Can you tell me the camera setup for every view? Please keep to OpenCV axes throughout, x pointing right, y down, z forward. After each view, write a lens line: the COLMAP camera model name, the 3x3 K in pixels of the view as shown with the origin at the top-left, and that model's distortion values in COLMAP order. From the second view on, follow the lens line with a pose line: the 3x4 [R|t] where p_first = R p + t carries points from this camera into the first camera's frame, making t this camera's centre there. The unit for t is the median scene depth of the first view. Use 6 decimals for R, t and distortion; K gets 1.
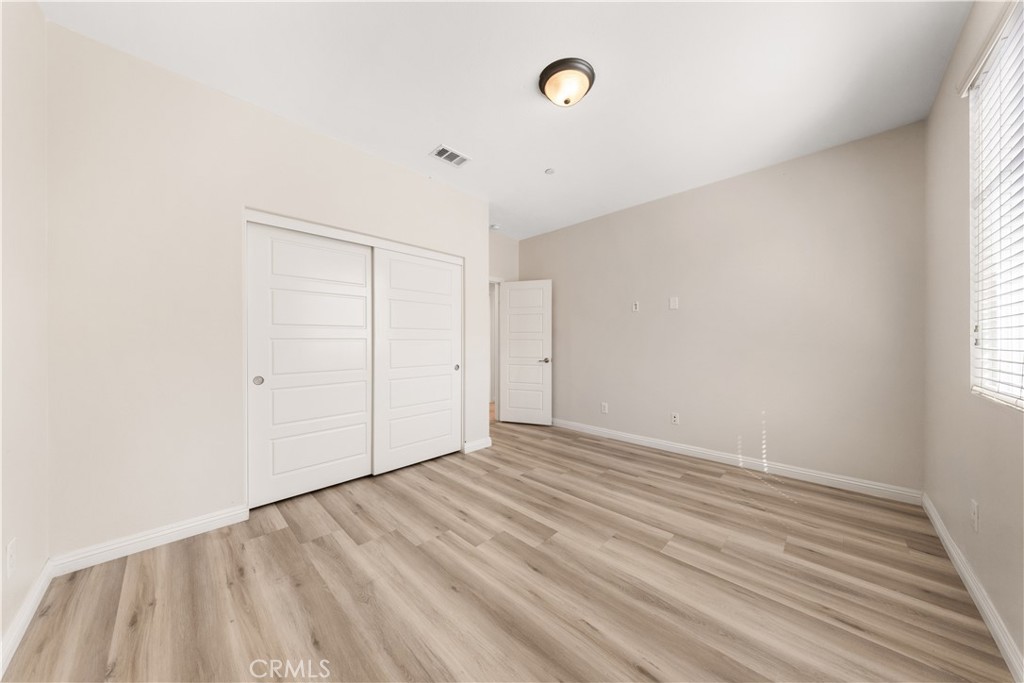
lens RADIAL K [[332.5, 0, 512.0], [0, 332.5, 341.5], [0, 0, 1]] dist [-0.000049, -0.000005]
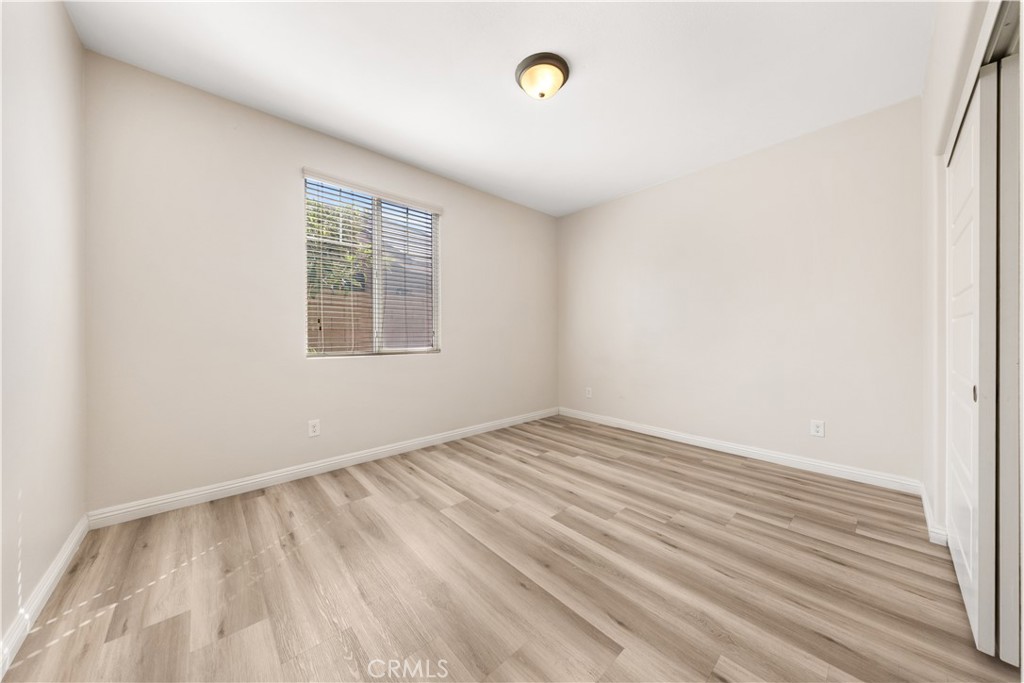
lens RADIAL K [[345.0, 0, 511.0], [0, 345.0, 338.0], [0, 0, 1]] dist [-0.000098, -0.000025]
pose [[-0.998149, 0.002011, 0.060779, 0.197051], [0.002590, 0.999952, 0.009444, 0.028880], [-0.060757, 0.009584, -0.998107, 2.076072]]
